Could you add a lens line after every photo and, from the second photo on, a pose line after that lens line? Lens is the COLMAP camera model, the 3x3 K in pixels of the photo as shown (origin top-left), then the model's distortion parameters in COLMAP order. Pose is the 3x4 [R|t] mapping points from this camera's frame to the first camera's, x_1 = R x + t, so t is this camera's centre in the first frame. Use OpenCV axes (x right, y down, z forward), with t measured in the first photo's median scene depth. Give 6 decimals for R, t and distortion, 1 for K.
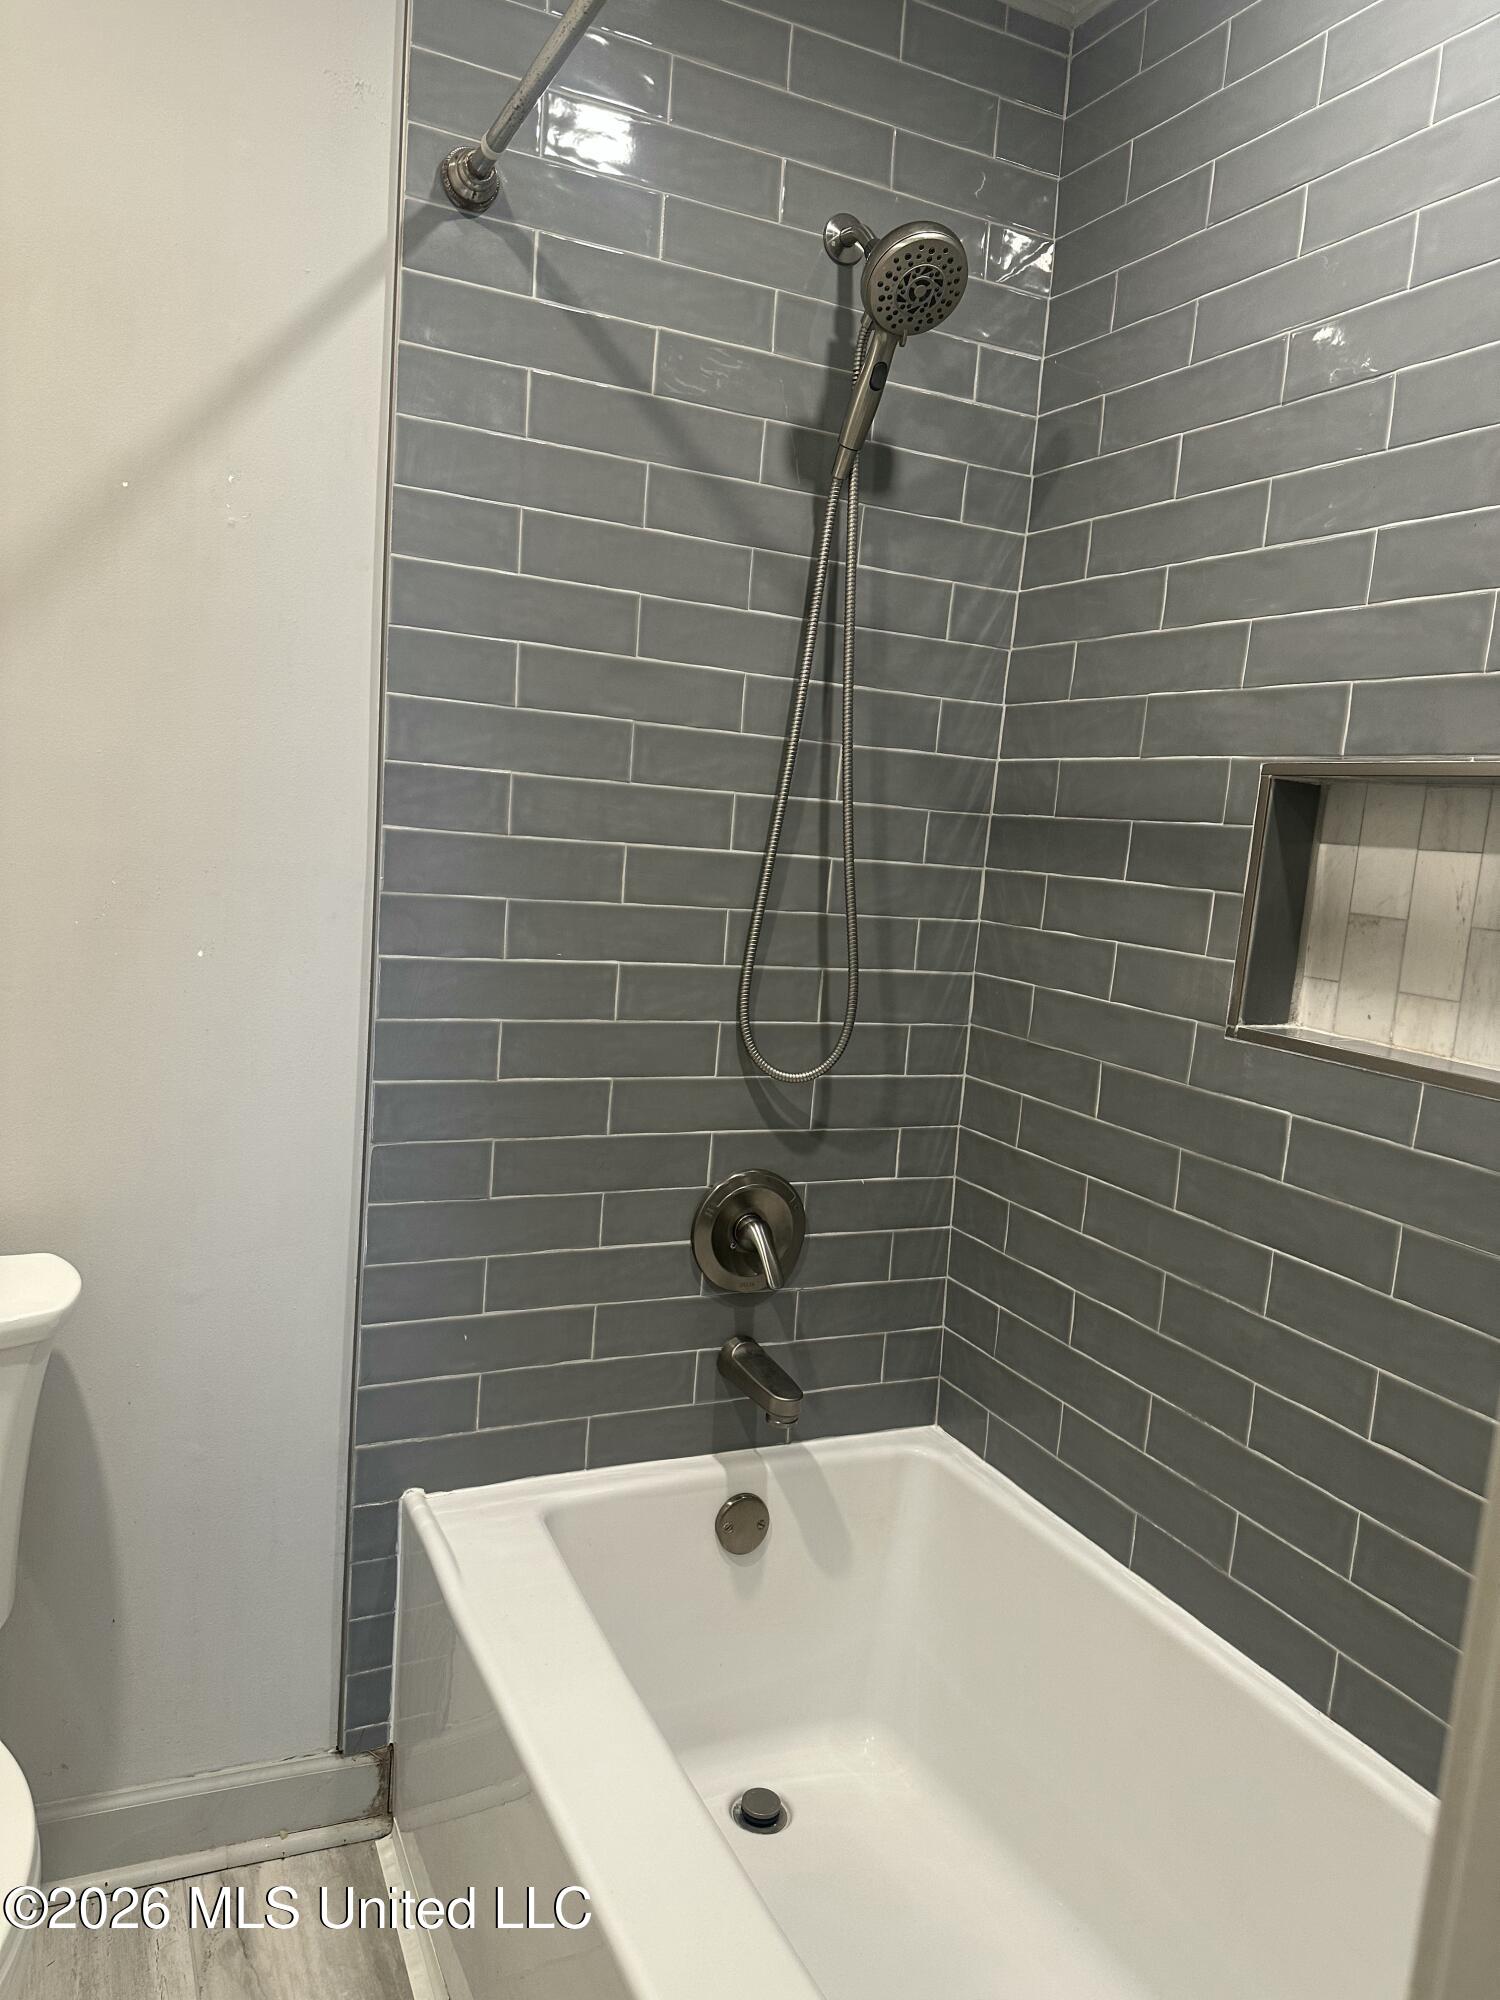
lens RADIAL K [[1414.7, 0, 732.3], [0, 1414.7, 1011.2], [0, 0, 1]] dist [0.057792, -0.064110]
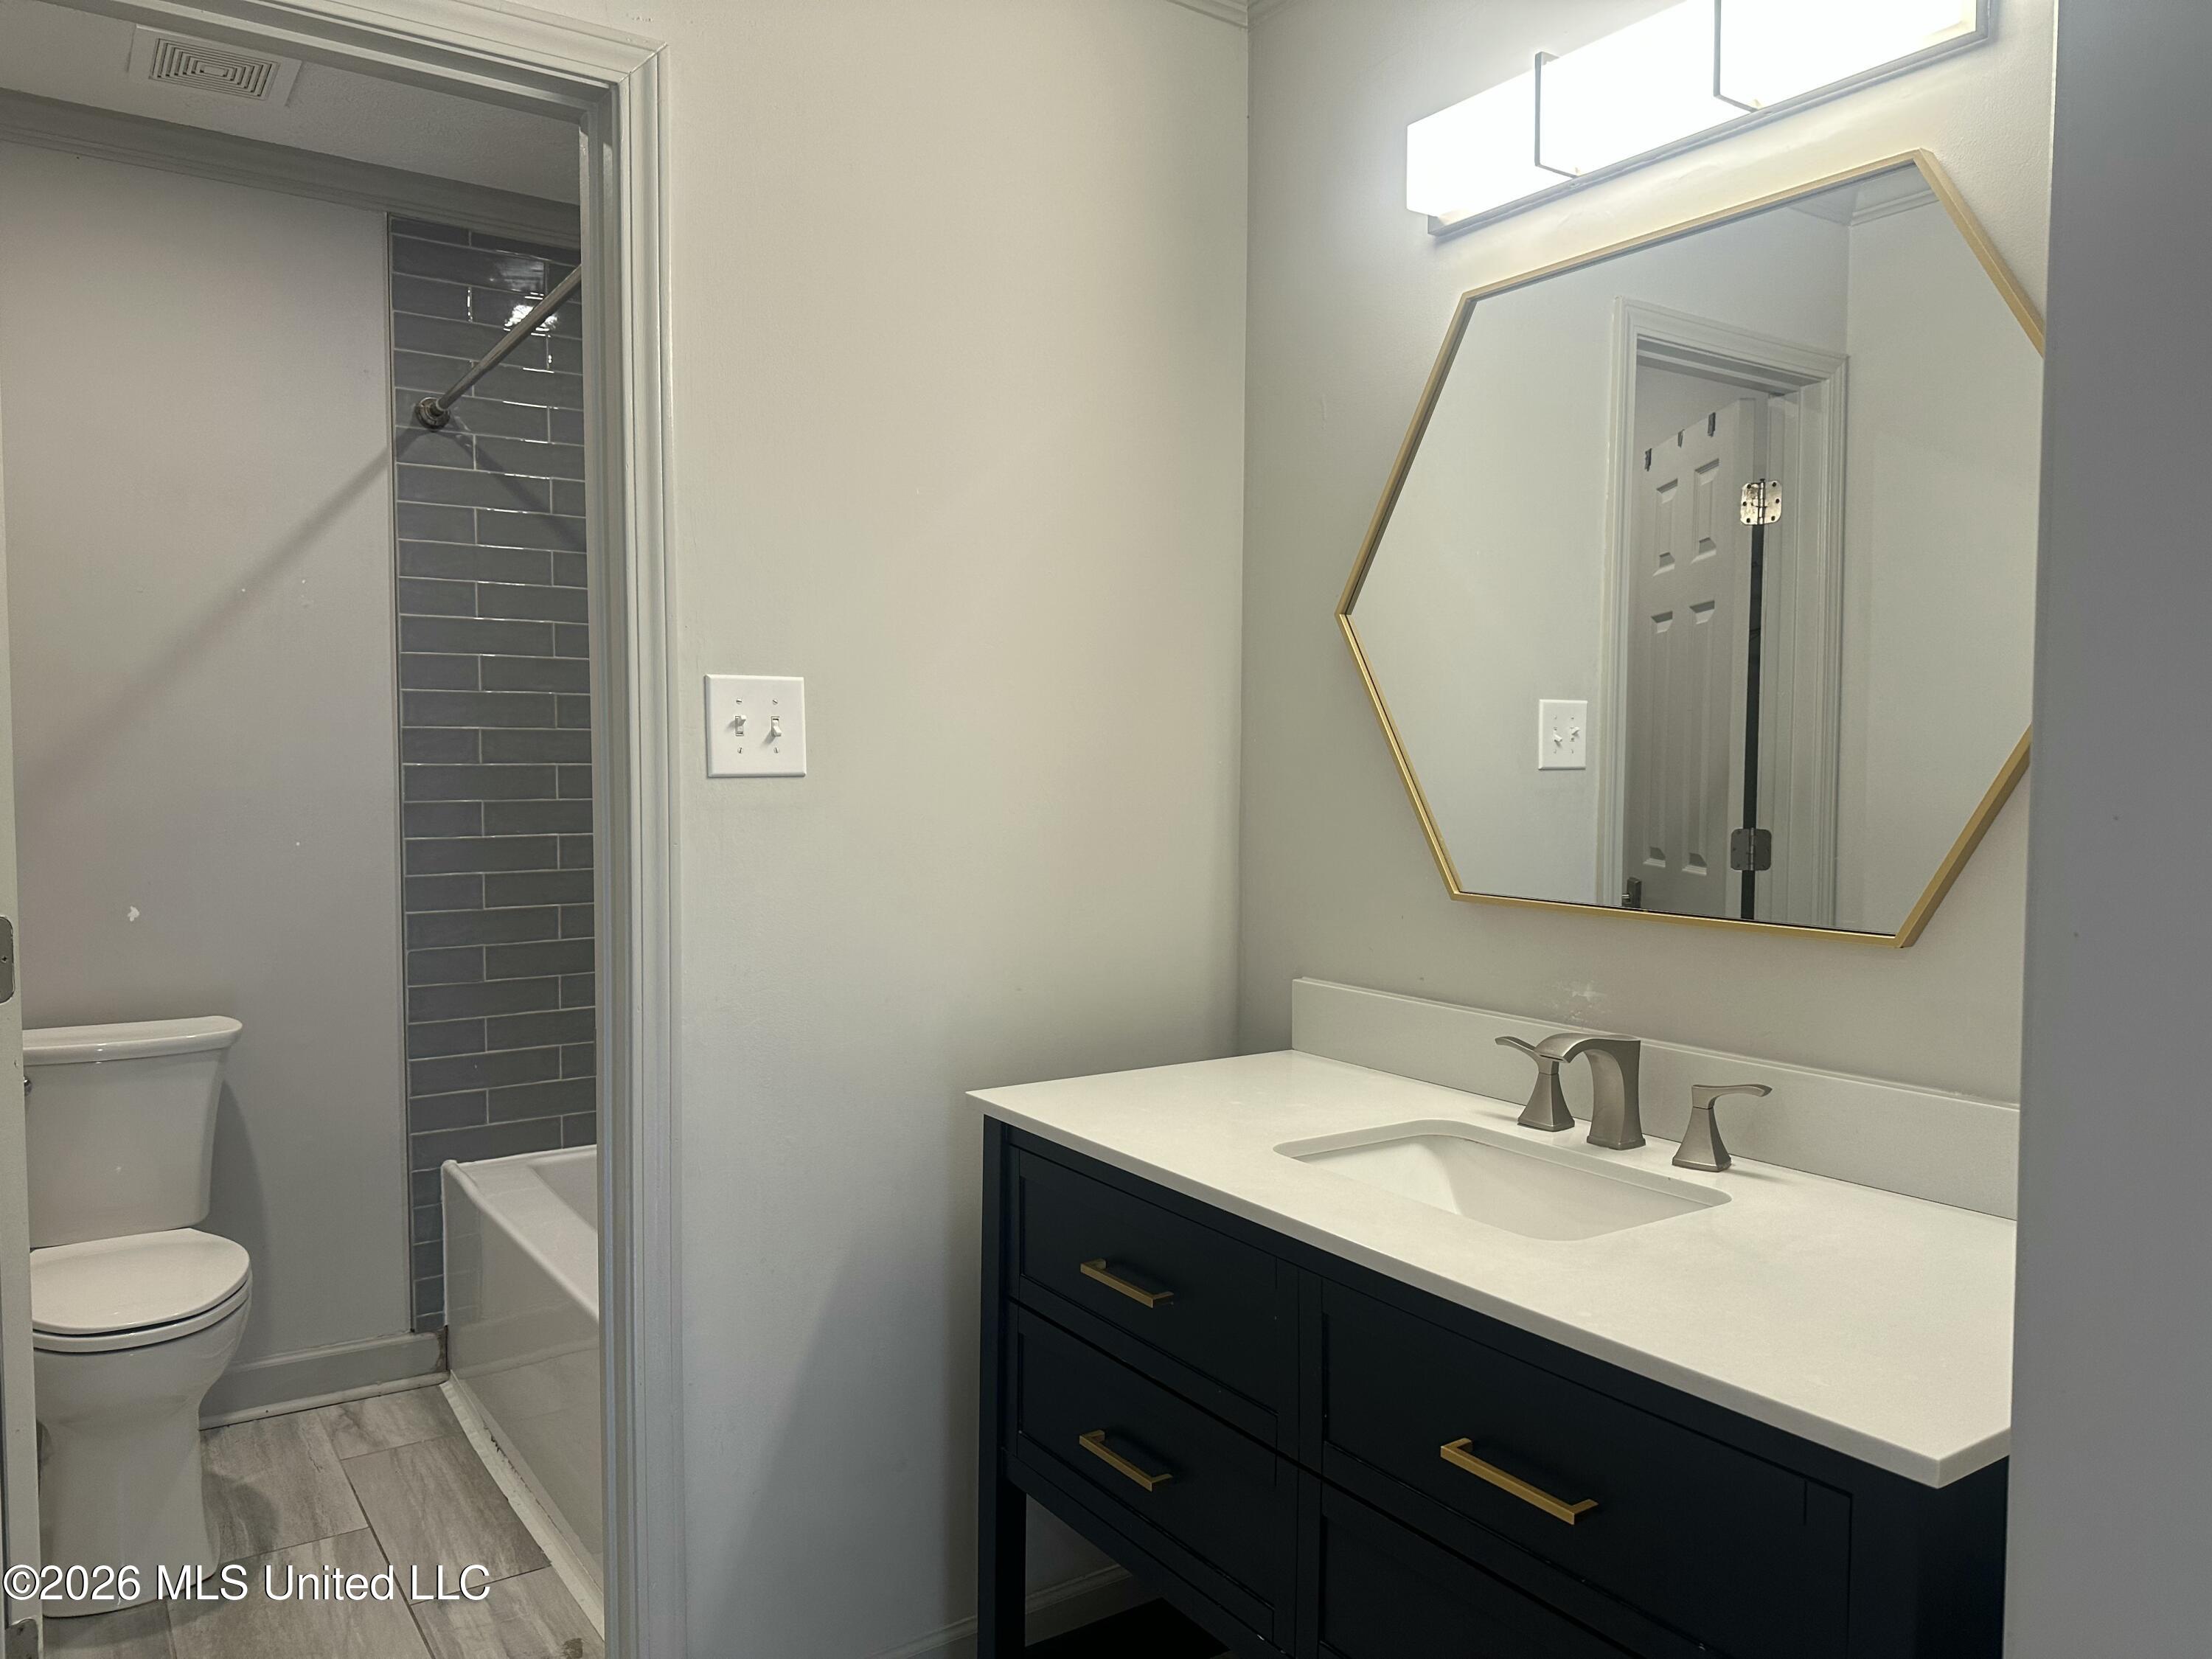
lens RADIAL K [[1564.7, 0, 1099.0], [0, 1564.7, 826.4], [0, 0, 1]] dist [0.057792, -0.064110]
pose [[0.984927, -0.082736, 0.151900, 0.279883], [0.095443, 0.992347, -0.078349, 0.169897], [-0.144255, 0.091665, 0.985286, -0.977982]]
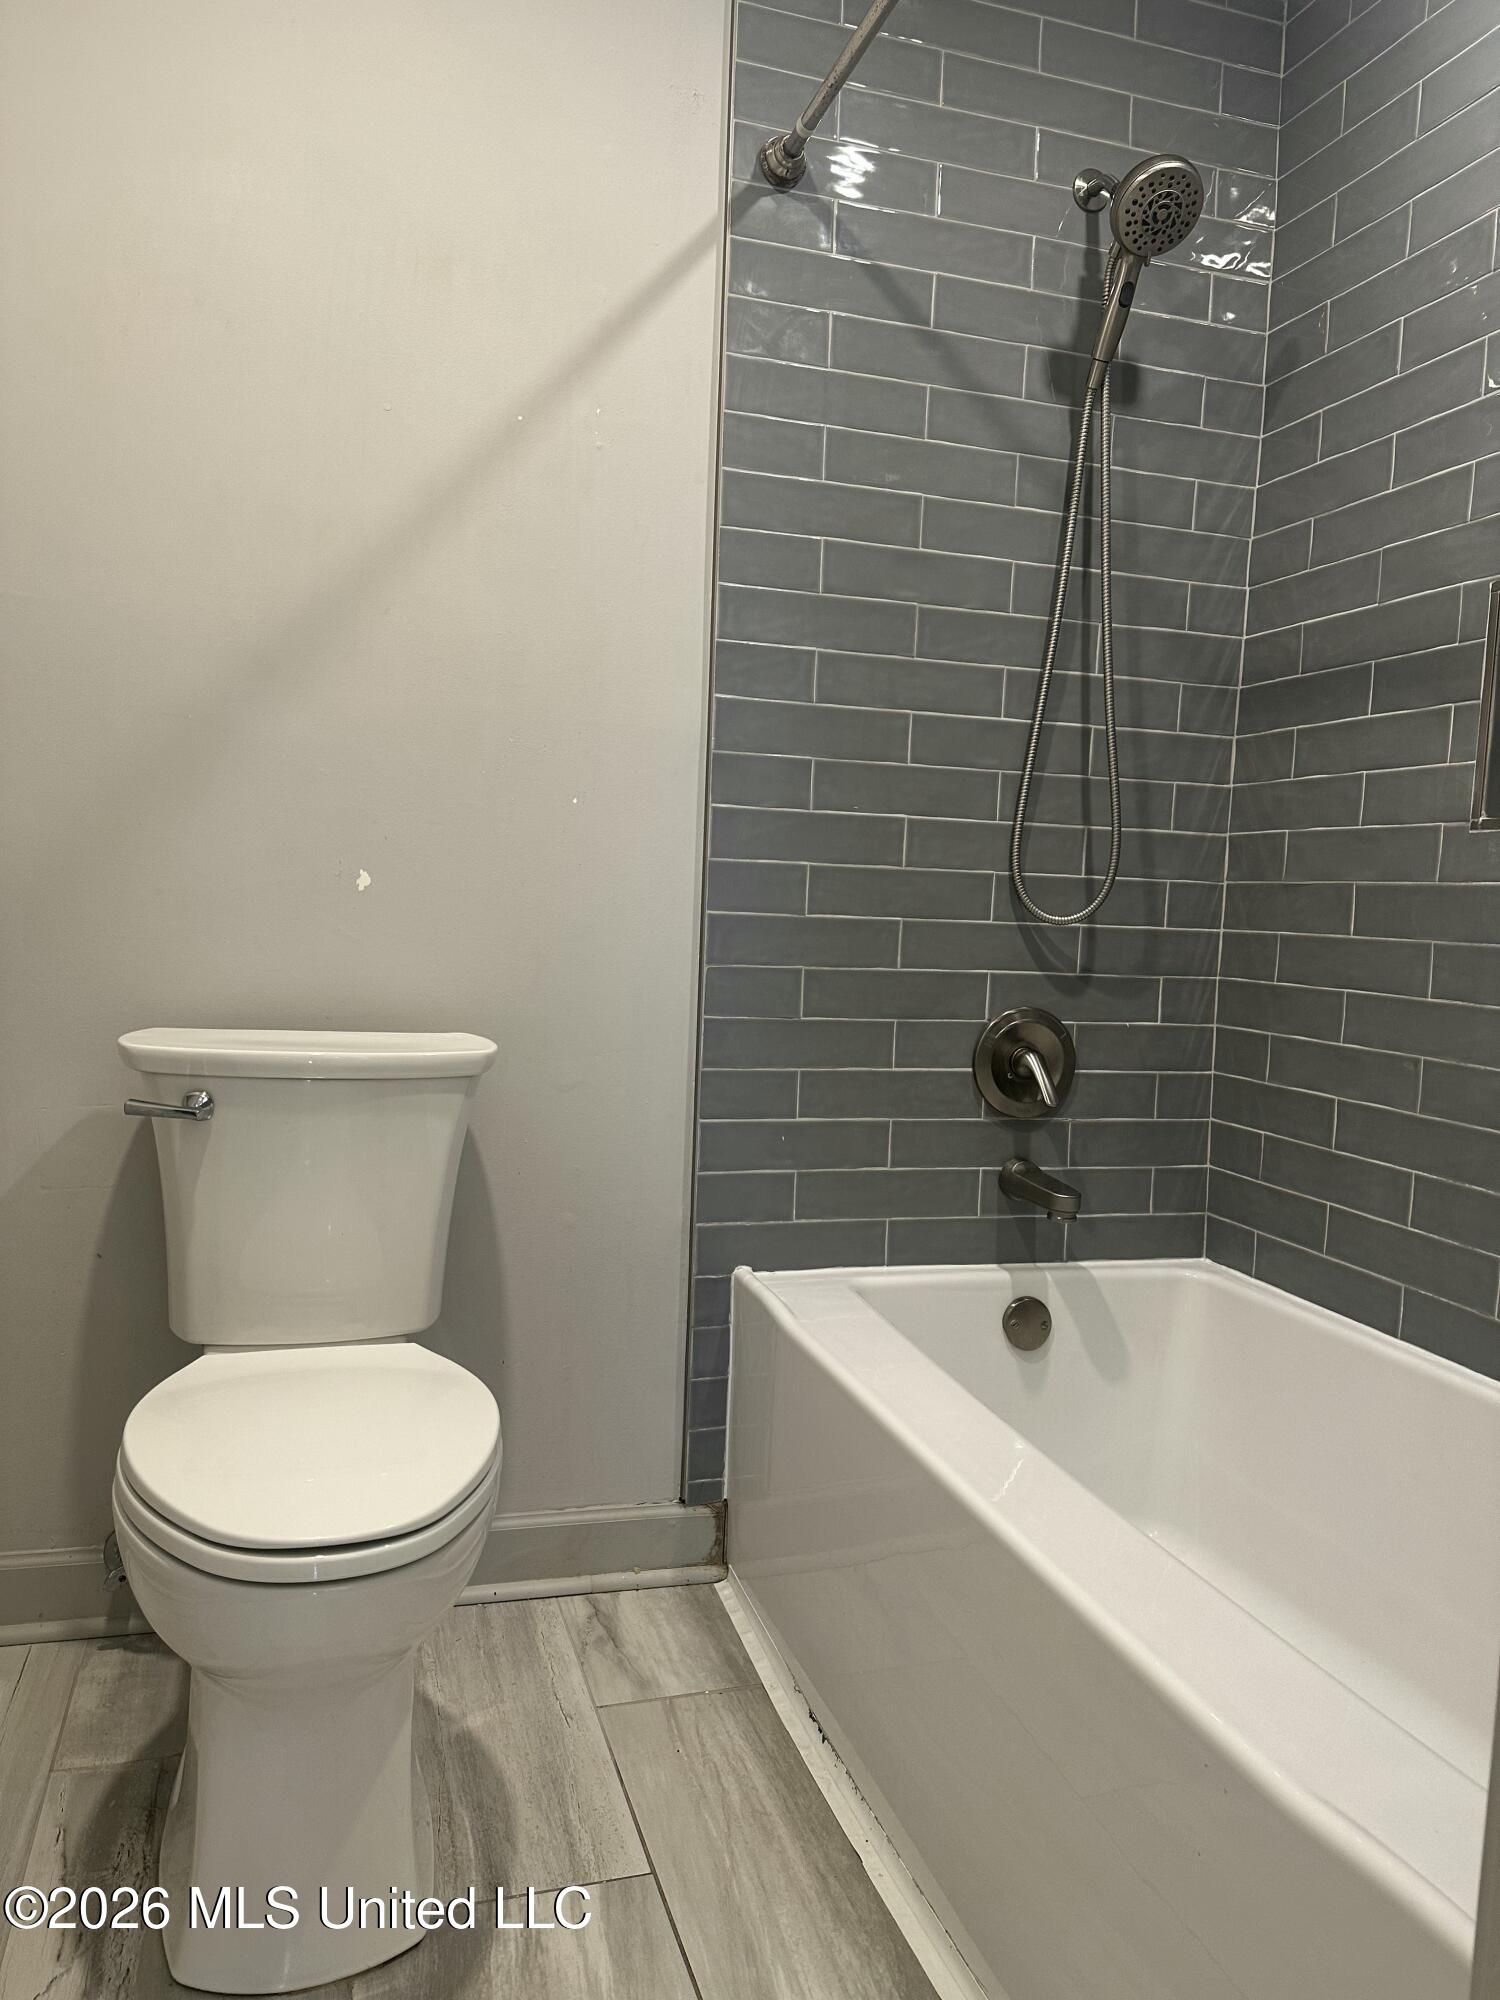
lens RADIAL K [[1414.7, 0, 750.7], [0, 1414.7, 997.3], [0, 0, 1]] dist [0.057792, -0.064110]
pose [[0.990243, -0.024965, -0.137094, -0.054369], [0.016103, 0.997731, -0.065377, 0.195288], [0.138415, 0.062531, 0.988398, -0.158368]]
